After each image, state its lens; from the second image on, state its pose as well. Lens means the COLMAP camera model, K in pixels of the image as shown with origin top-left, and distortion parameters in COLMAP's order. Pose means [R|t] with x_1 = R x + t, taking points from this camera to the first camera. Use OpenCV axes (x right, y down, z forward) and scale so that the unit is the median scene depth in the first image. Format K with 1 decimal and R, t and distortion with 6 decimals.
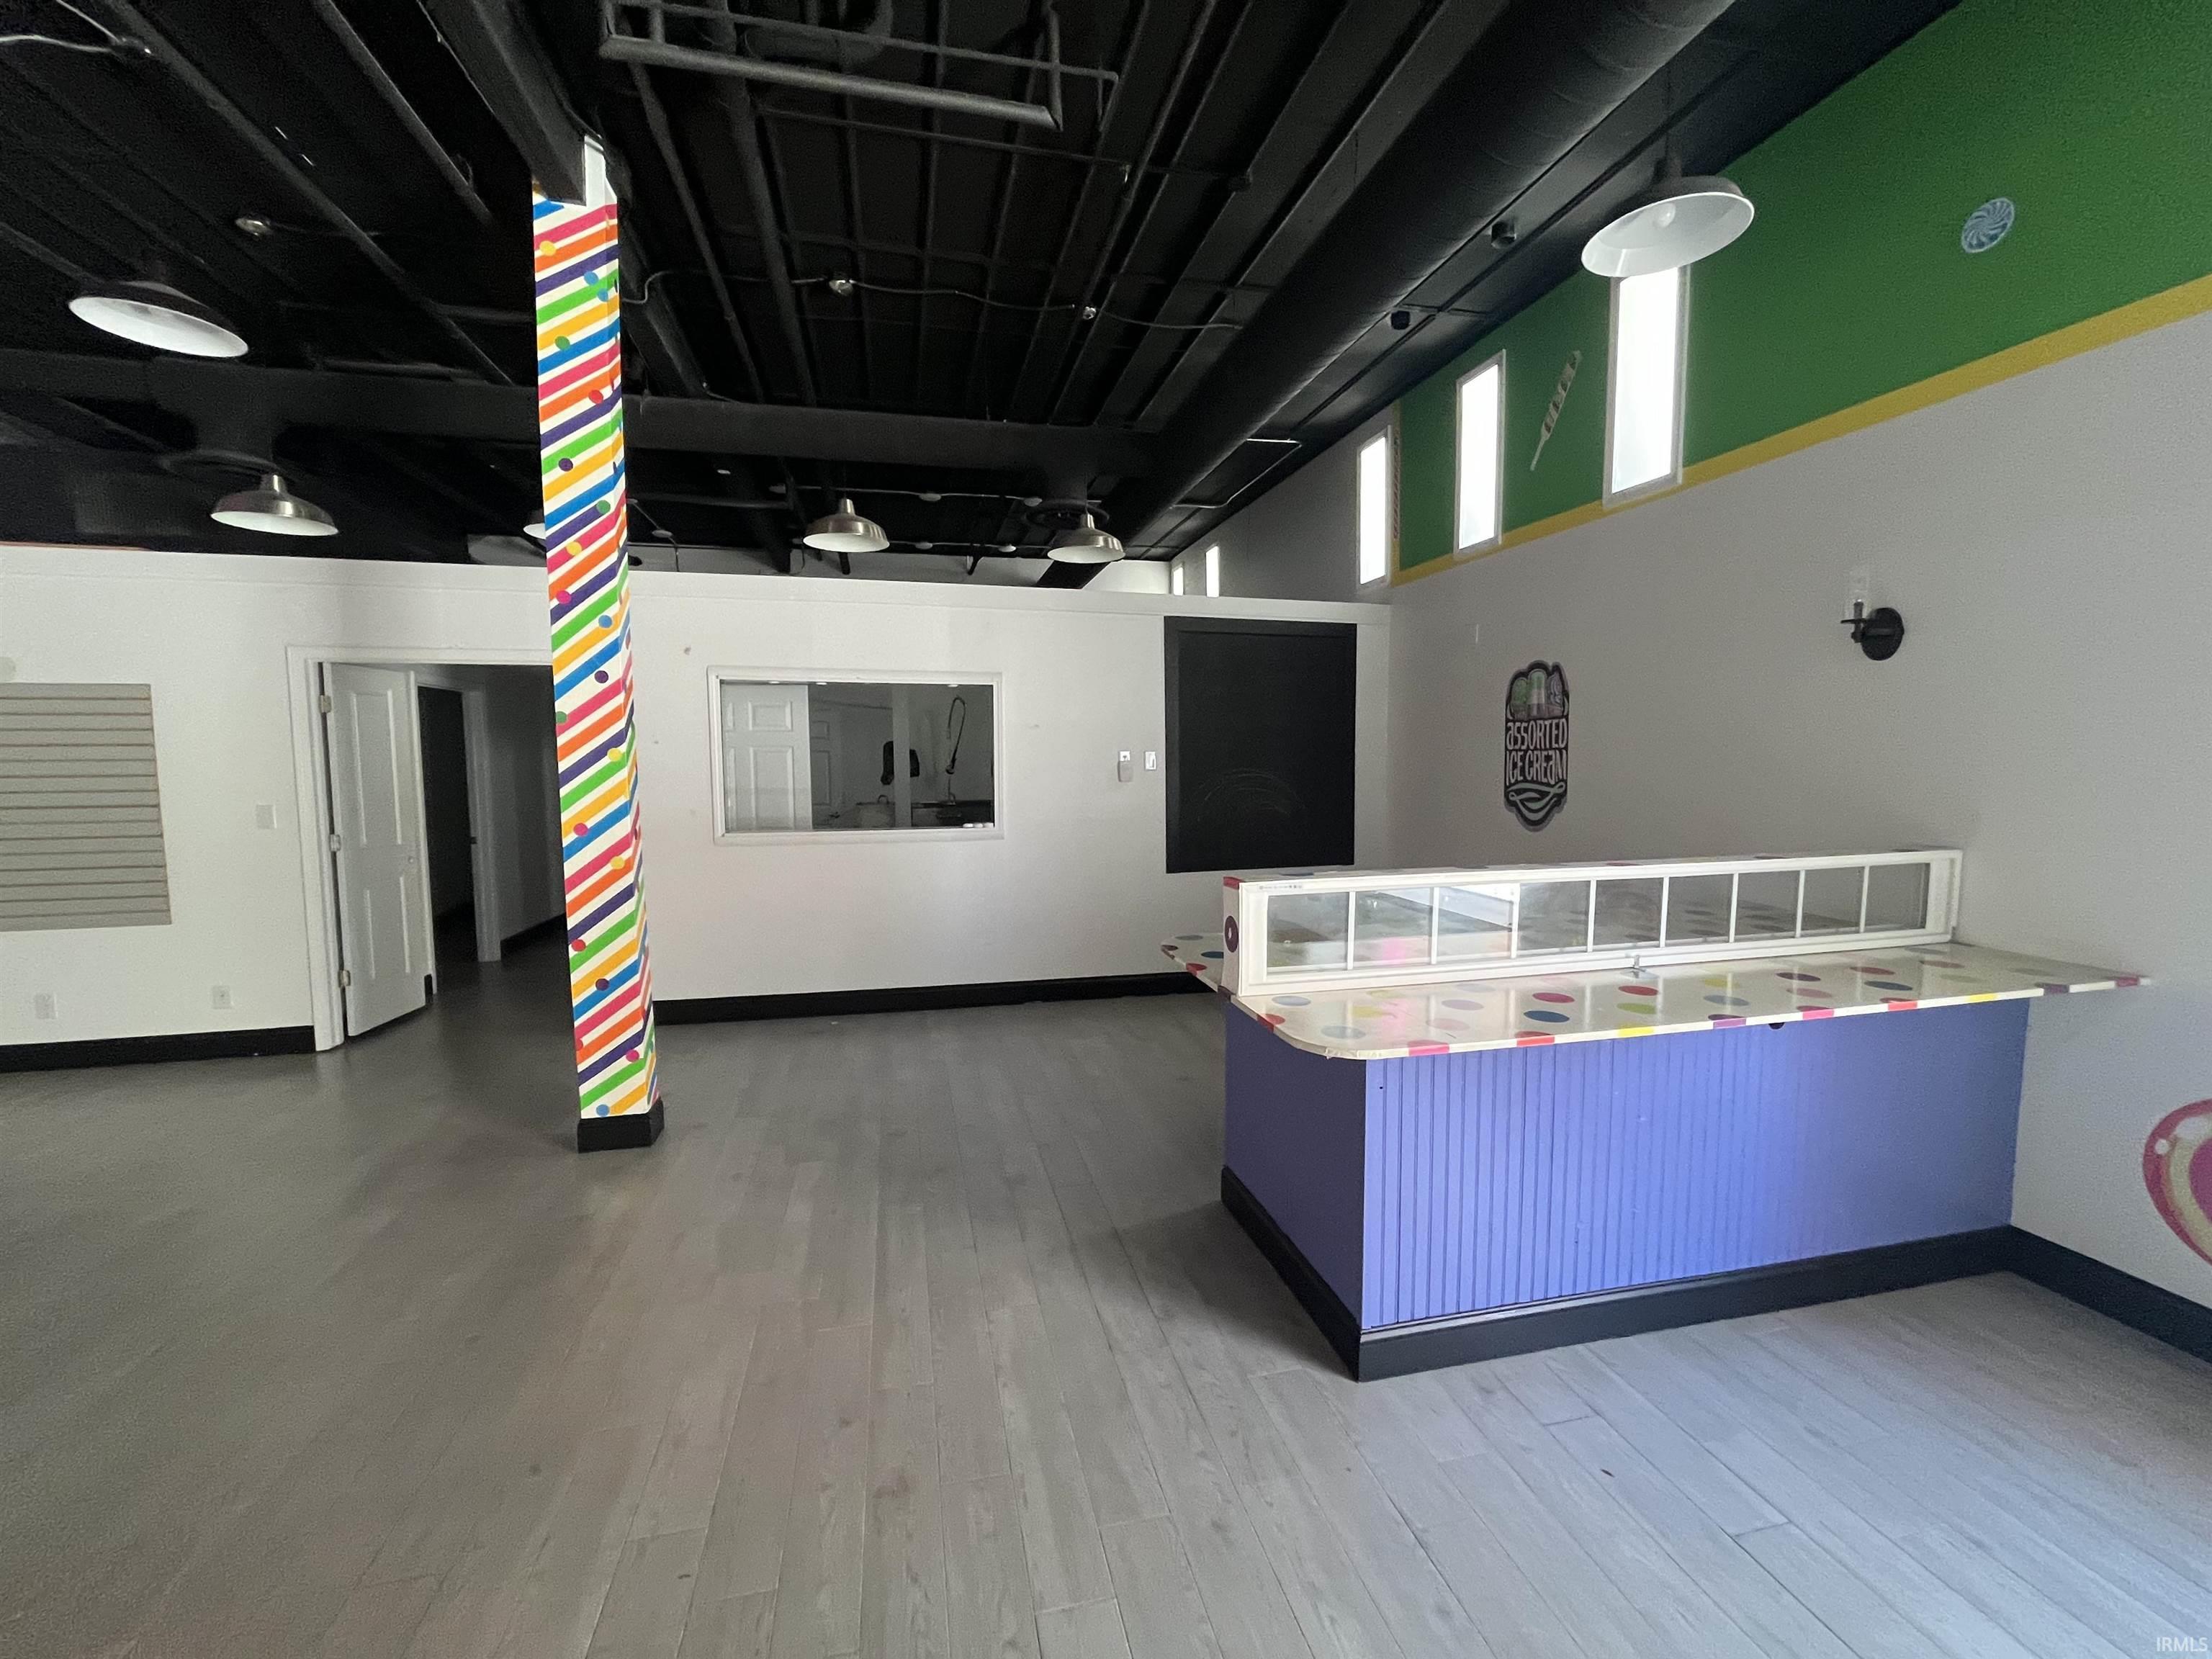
lens RADIAL K [[891.1, 0, 1103.3], [0, 891.1, 826.5], [0, 0, 1]] dist [-0.001375, -0.000537]
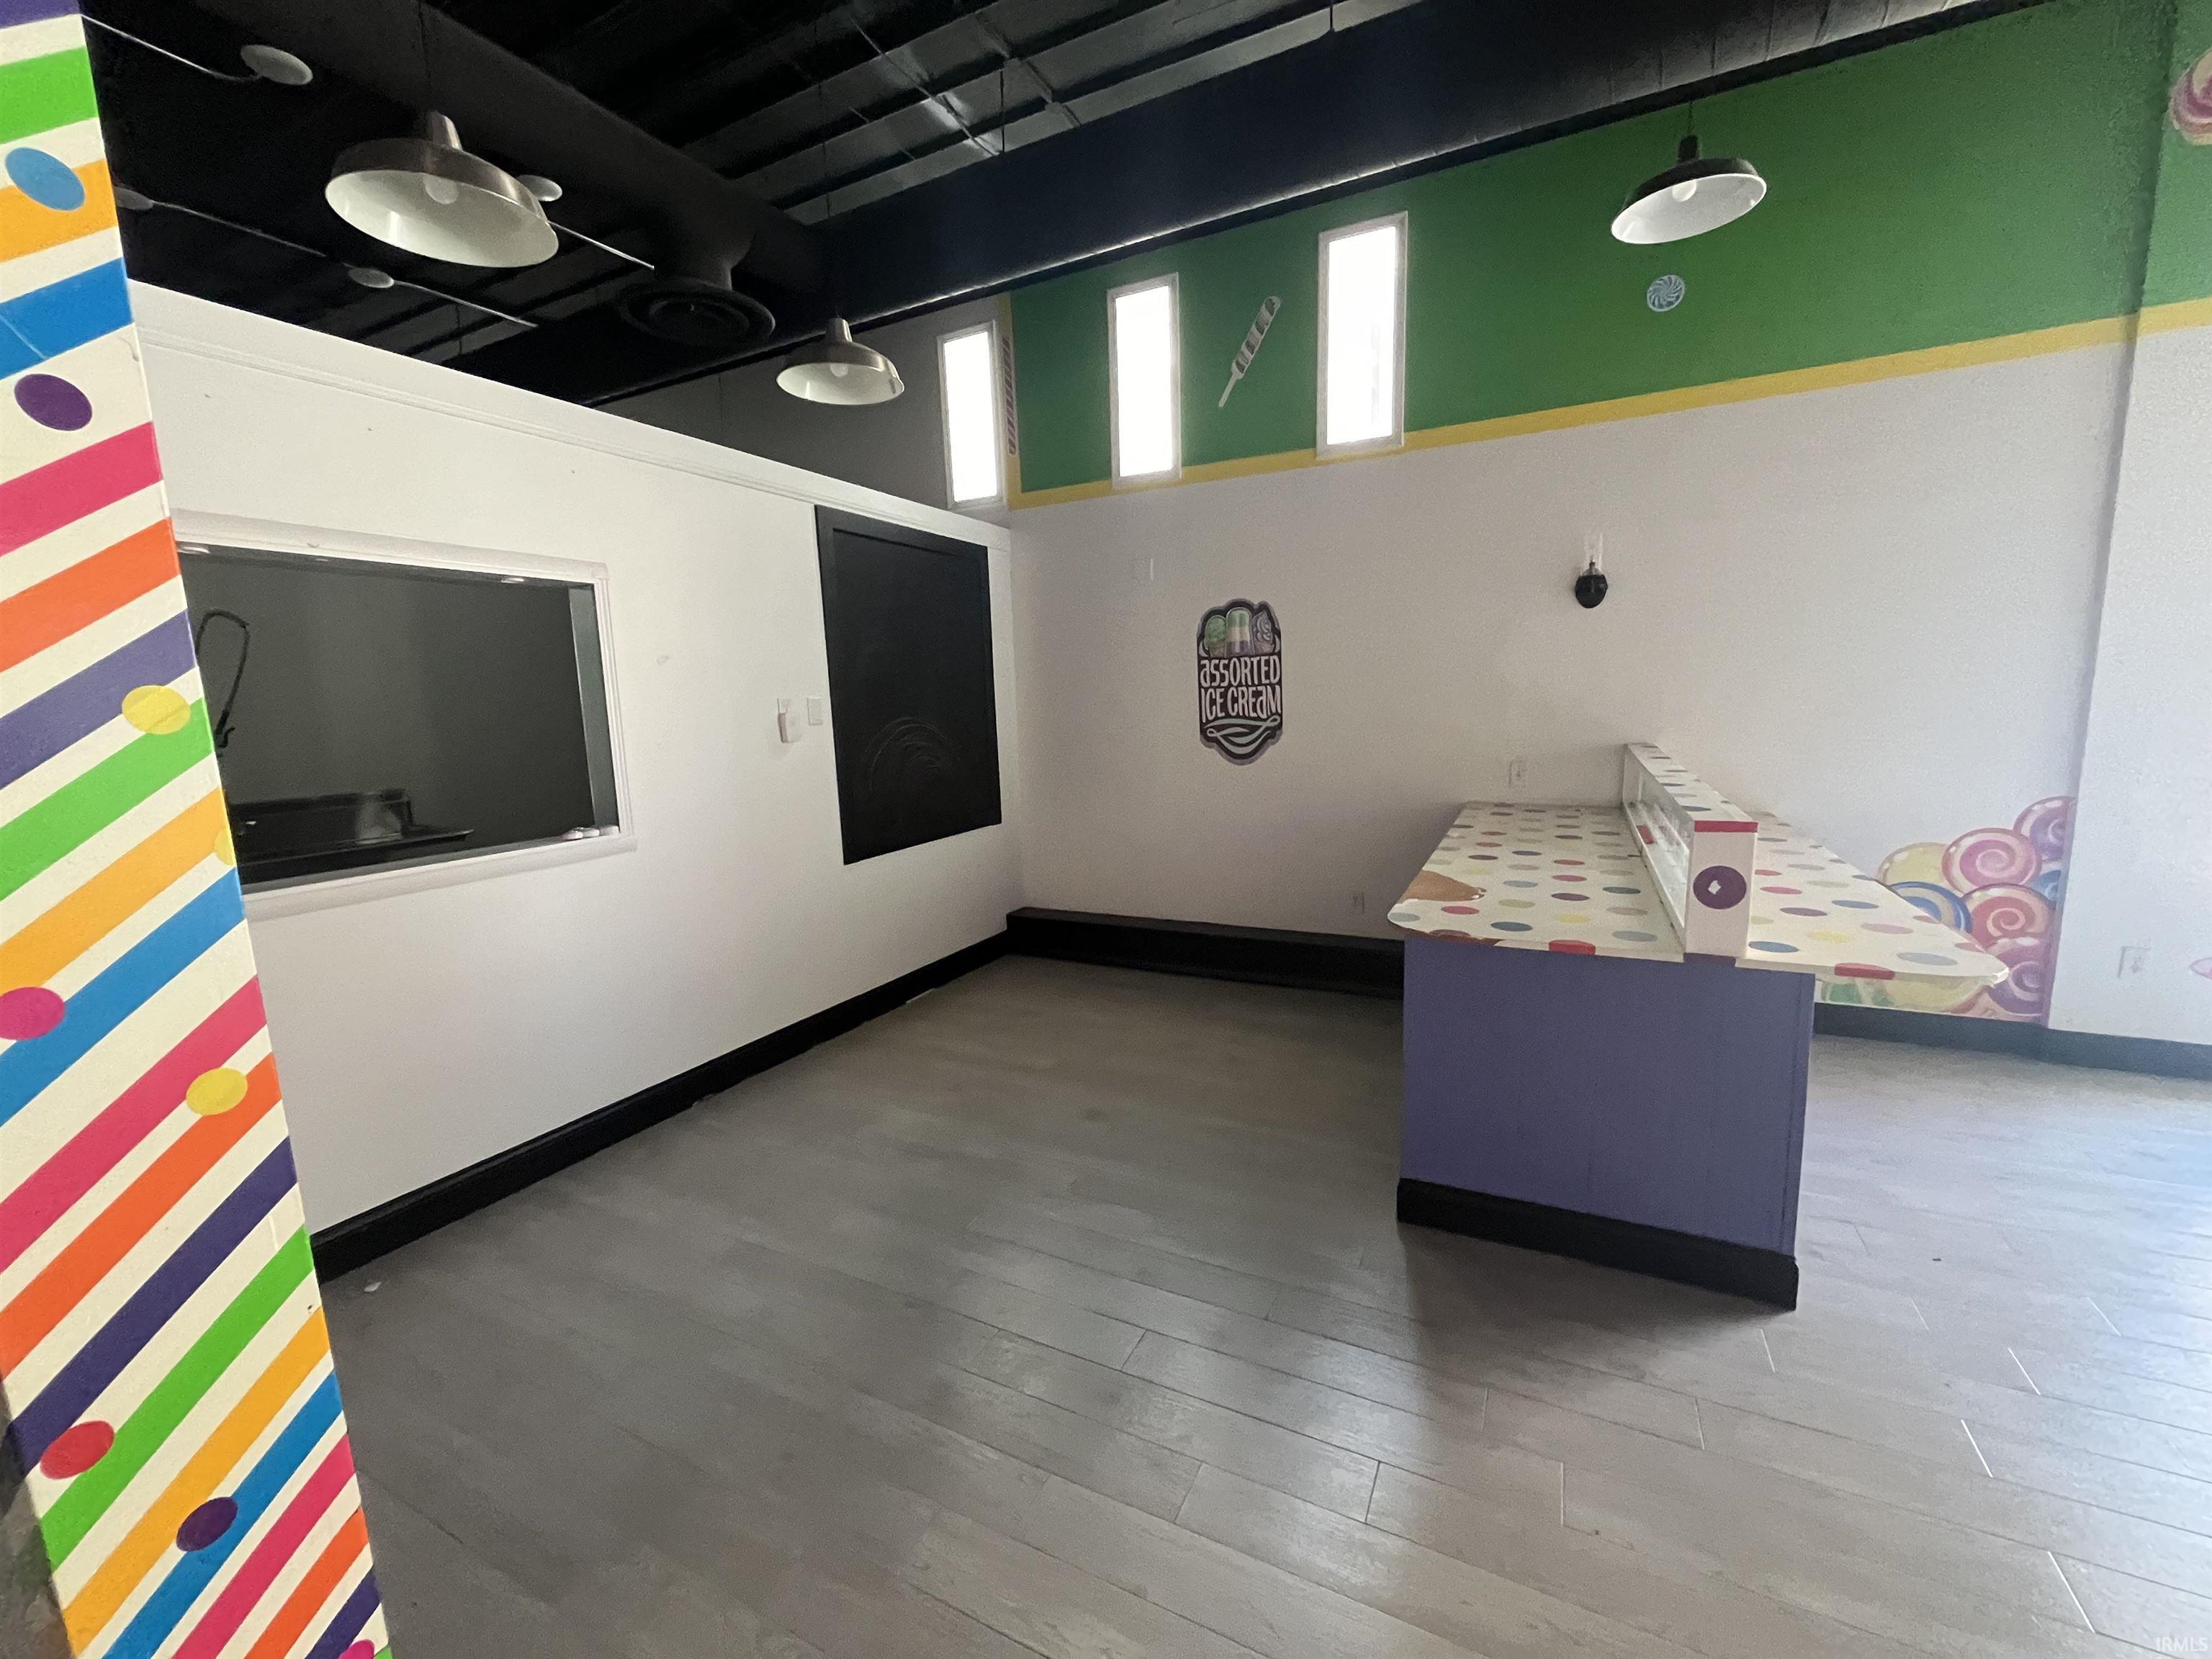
lens RADIAL K [[891.1, 0, 1103.3], [0, 891.1, 826.5], [0, 0, 1]] dist [-0.001375, -0.000537]
pose [[0.644569, -0.127646, 0.753815, -0.432874], [0.090987, 0.991764, 0.090138, -0.032833], [-0.759113, 0.010487, 0.650874, 0.459255]]
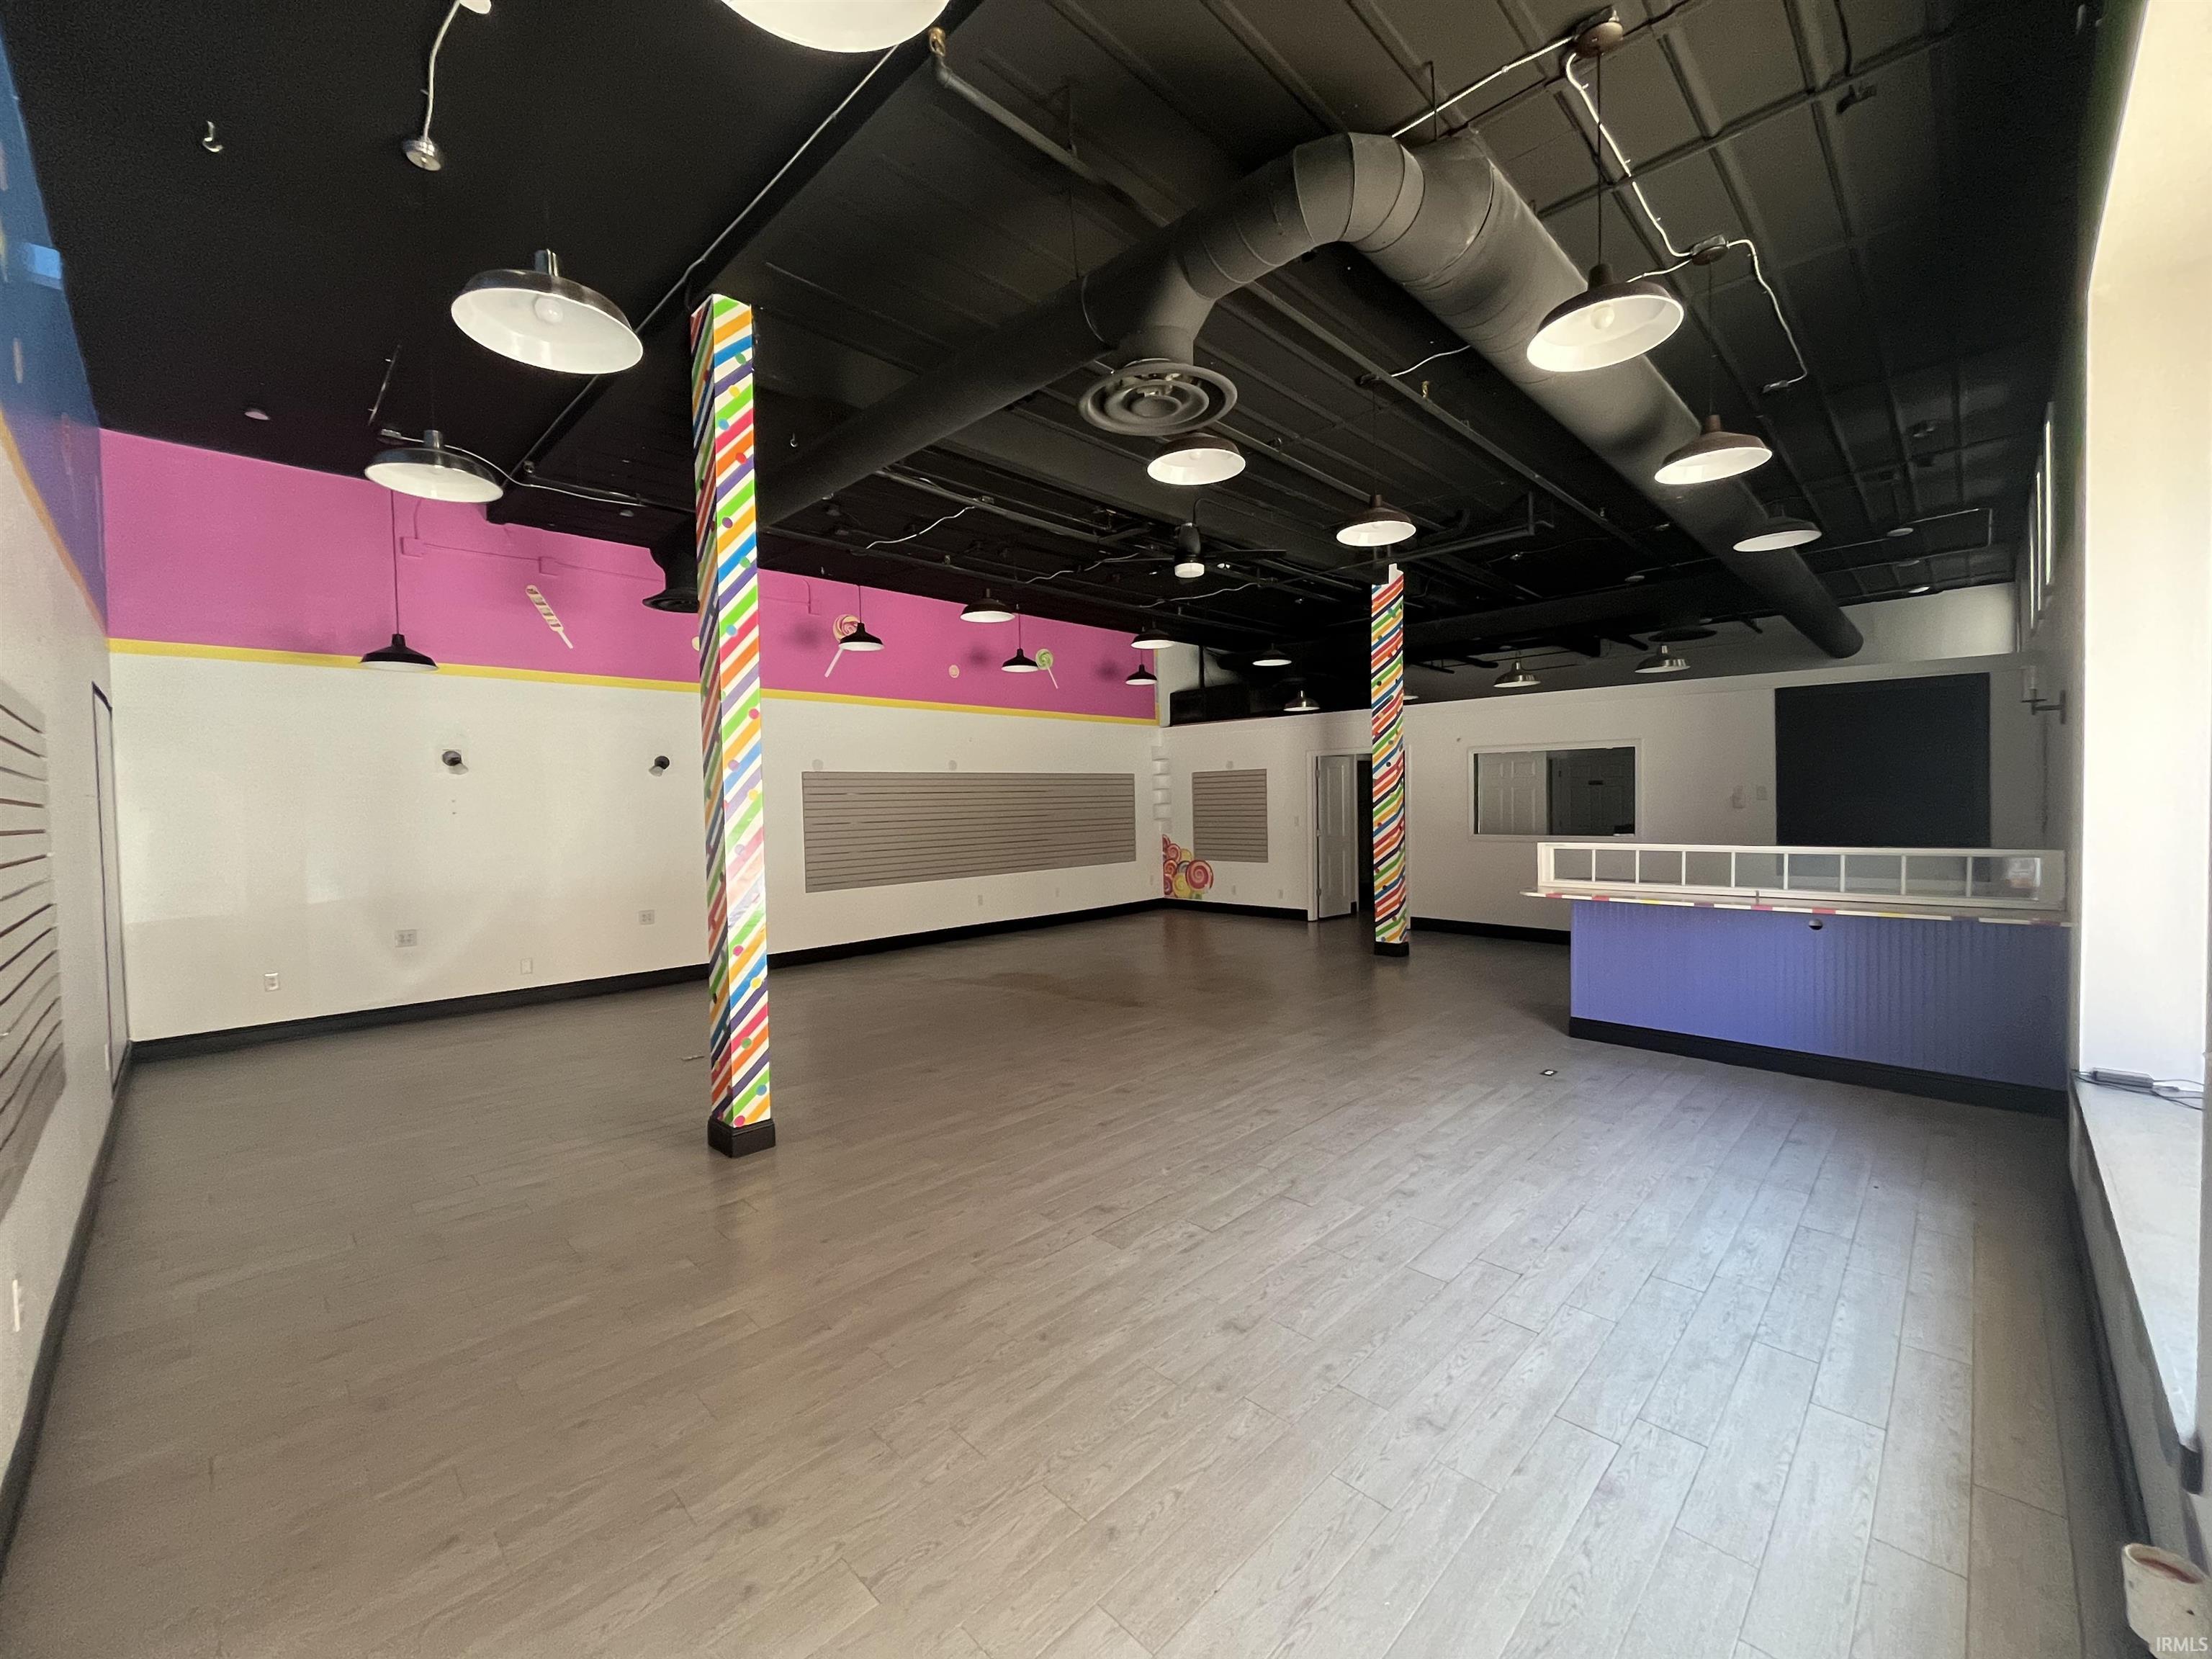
lens RADIAL K [[891.1, 0, 1103.3], [0, 891.1, 826.5], [0, 0, 1]] dist [-0.001375, -0.000537]
pose [[0.531967, 0.020504, -0.846517, 0.856057], [-0.049796, 0.998734, -0.007101, 0.049215], [0.845300, 0.045931, 0.532314, -0.758888]]
